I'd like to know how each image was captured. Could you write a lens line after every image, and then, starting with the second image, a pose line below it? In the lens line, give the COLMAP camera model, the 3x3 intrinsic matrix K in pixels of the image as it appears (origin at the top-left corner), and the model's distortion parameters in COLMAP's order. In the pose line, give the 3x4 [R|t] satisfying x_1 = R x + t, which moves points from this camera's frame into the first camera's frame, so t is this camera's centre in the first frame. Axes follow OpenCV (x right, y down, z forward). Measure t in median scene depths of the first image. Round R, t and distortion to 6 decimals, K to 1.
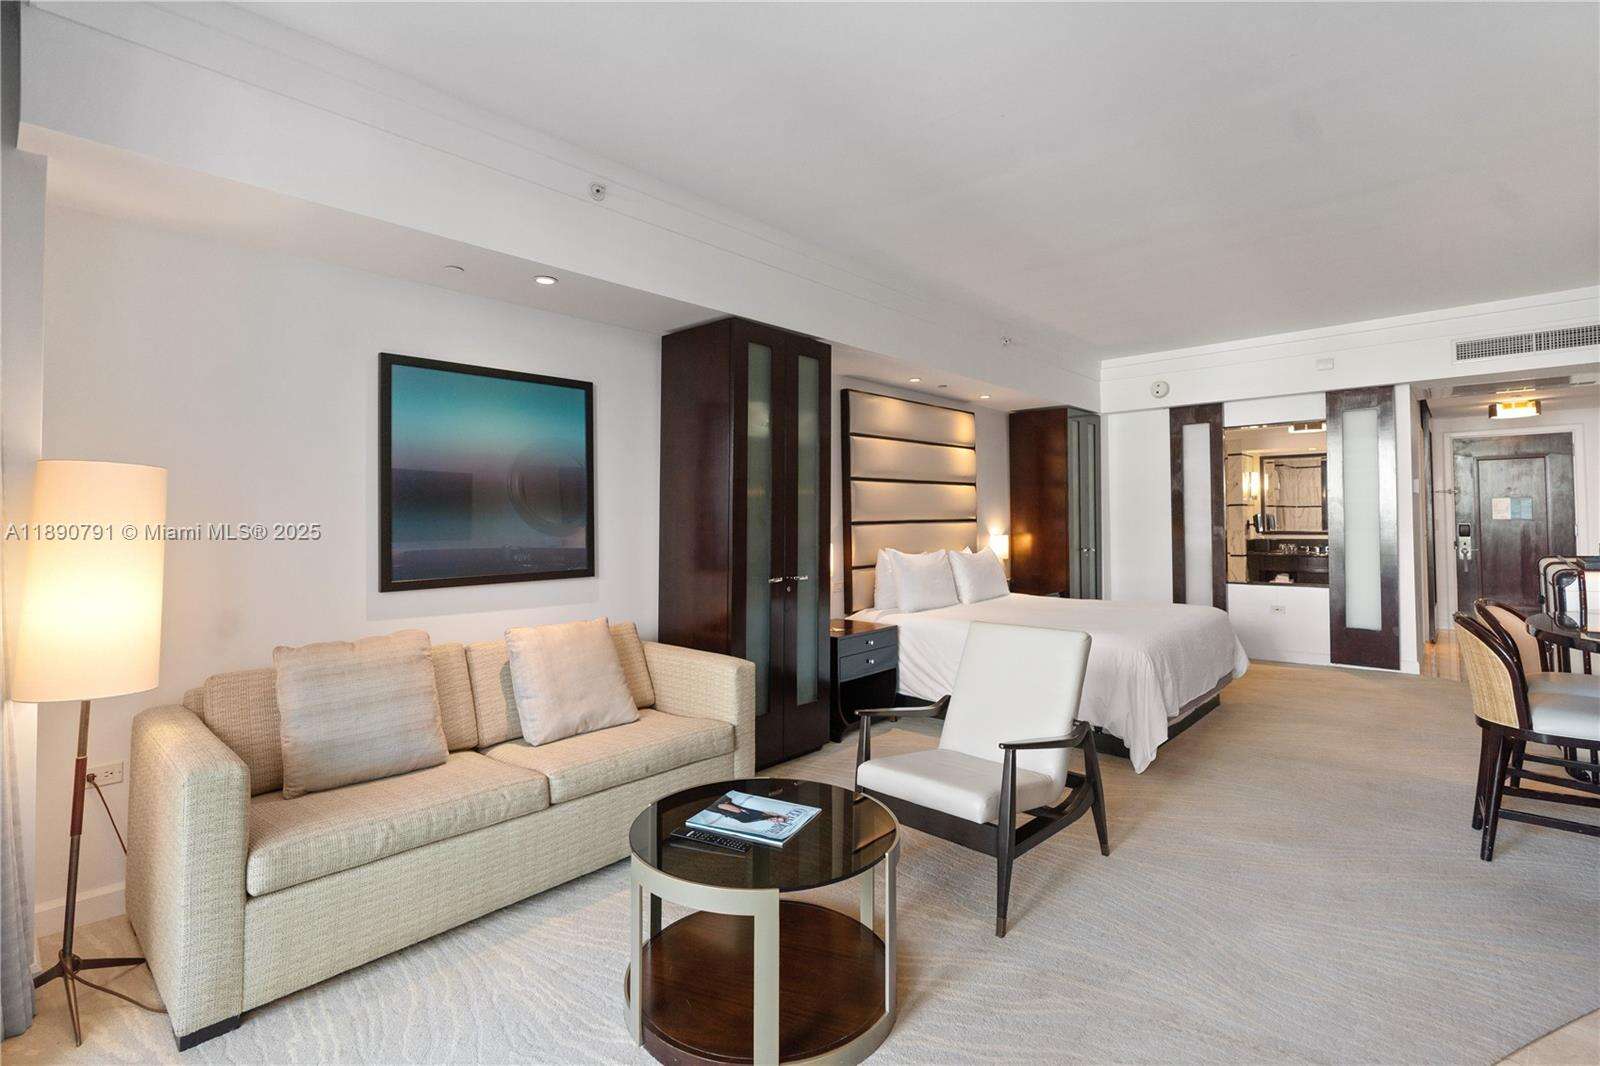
lens RADIAL K [[727.2, 0, 808.3], [0, 727.2, 502.4], [0, 0, 1]] dist [-0.009083, 0.004174]
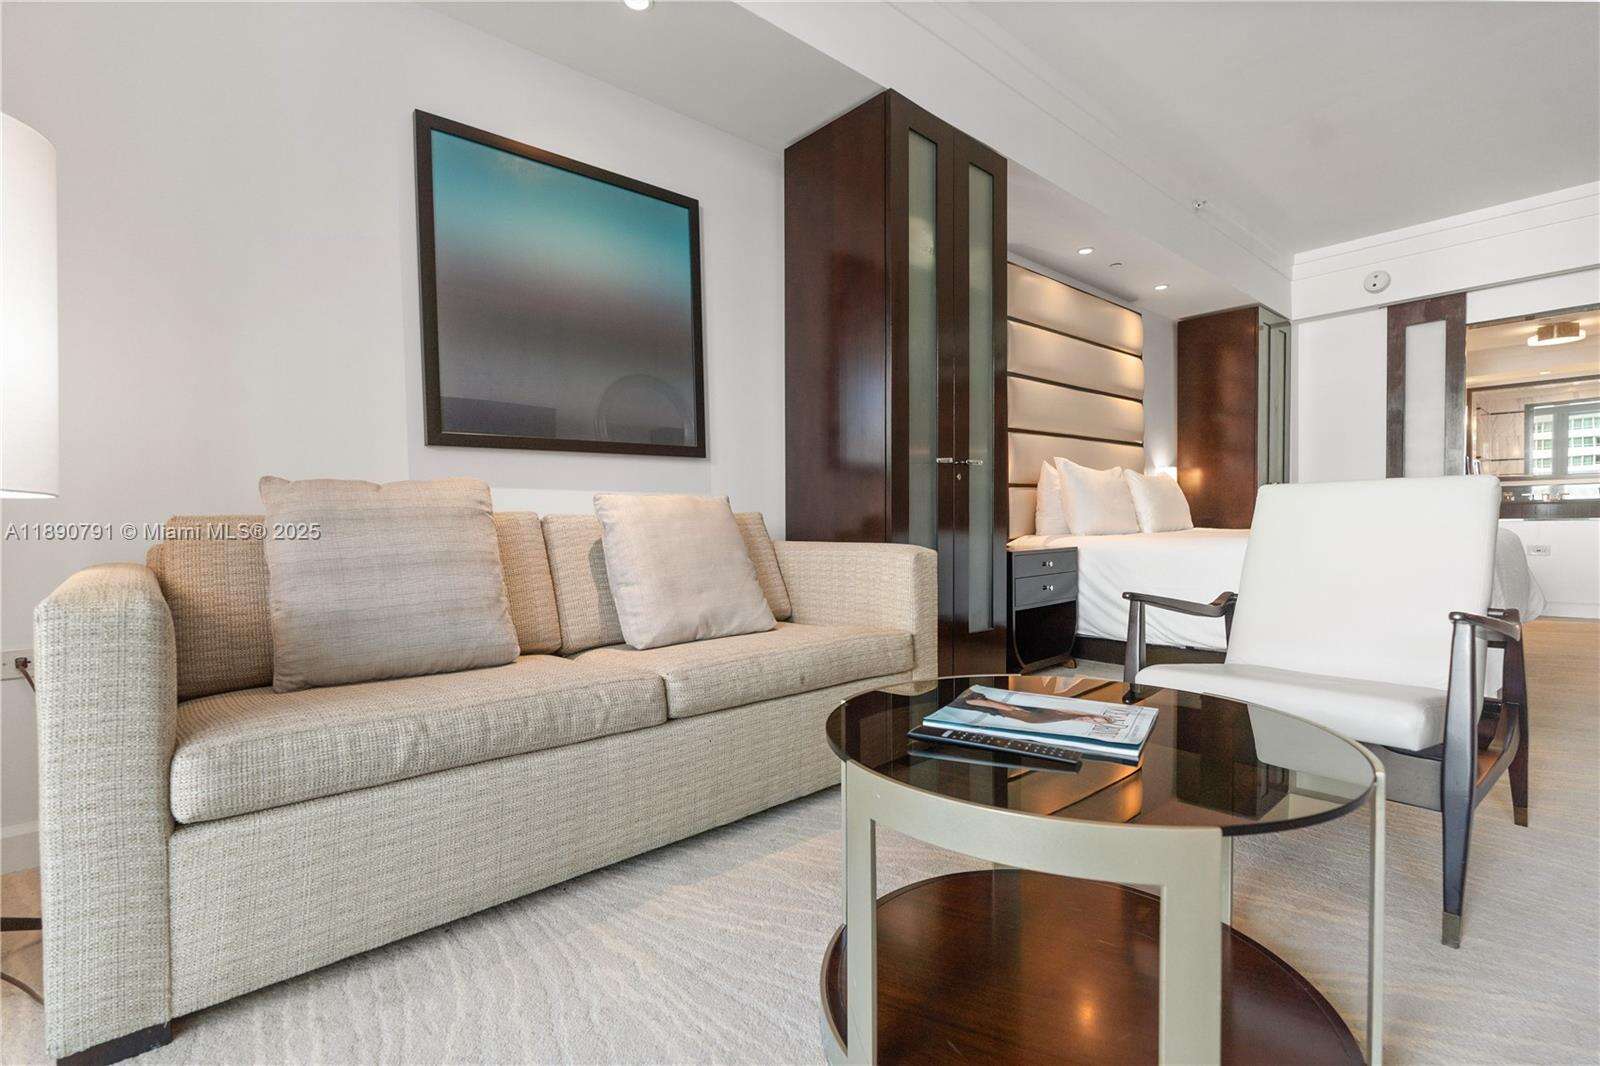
lens RADIAL K [[727.2, 0, 817.4], [0, 727.2, 542.4], [0, 0, 1]] dist [-0.009083, 0.004174]
pose [[0.995362, -0.006687, -0.095964, -0.138364], [0.012202, 0.998299, 0.057003, 0.195322], [0.095420, -0.057910, 0.993751, 0.324912]]
